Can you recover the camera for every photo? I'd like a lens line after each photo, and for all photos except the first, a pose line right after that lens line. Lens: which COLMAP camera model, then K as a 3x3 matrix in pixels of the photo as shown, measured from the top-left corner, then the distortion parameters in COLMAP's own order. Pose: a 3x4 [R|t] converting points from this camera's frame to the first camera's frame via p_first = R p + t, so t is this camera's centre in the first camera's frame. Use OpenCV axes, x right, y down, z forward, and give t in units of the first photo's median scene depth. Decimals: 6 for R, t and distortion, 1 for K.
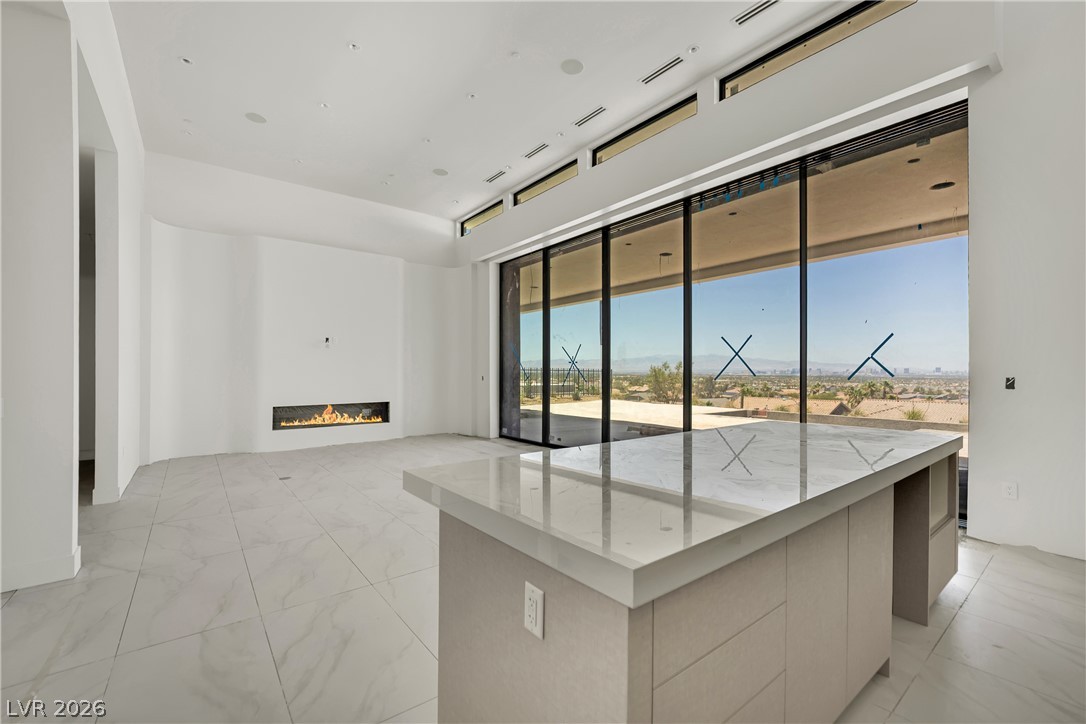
lens RADIAL K [[454.6, 0, 544.2], [0, 454.6, 355.3], [0, 0, 1]] dist [0.003893, -0.000328]
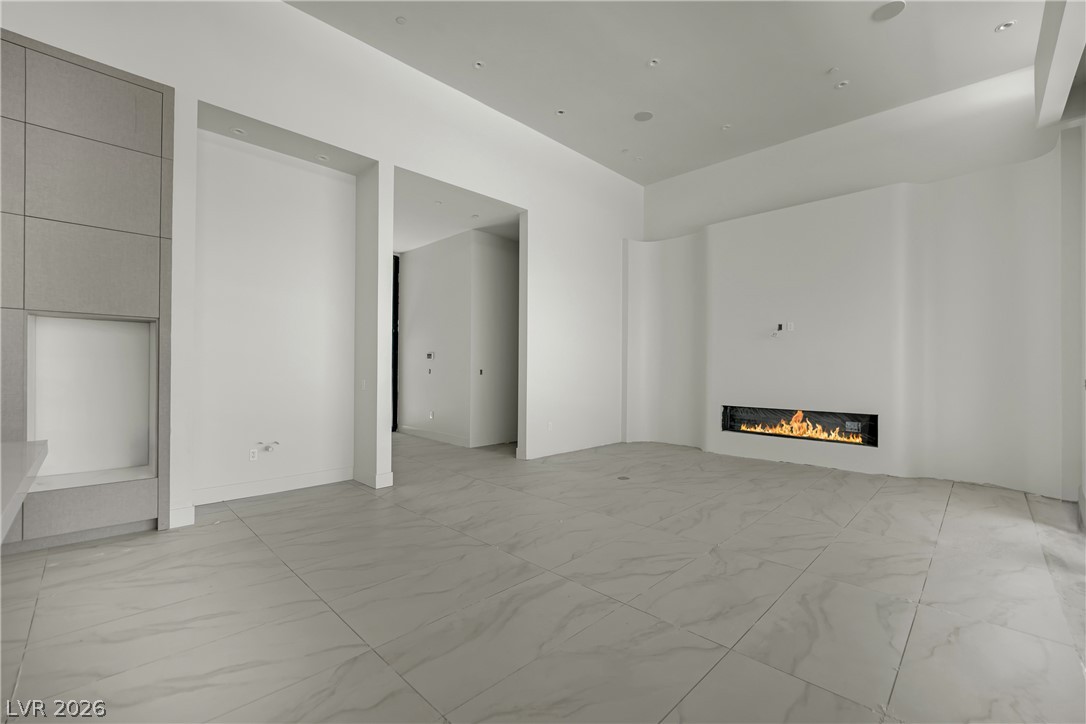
lens RADIAL K [[454.6, 0, 546.1], [0, 454.6, 354.9], [0, 0, 1]] dist [0.003893, -0.000328]
pose [[0.109762, -0.033420, -0.993396, 0.245347], [0.036040, 0.998911, -0.029623, 0.022882], [0.993304, -0.032550, 0.110847, 0.498545]]
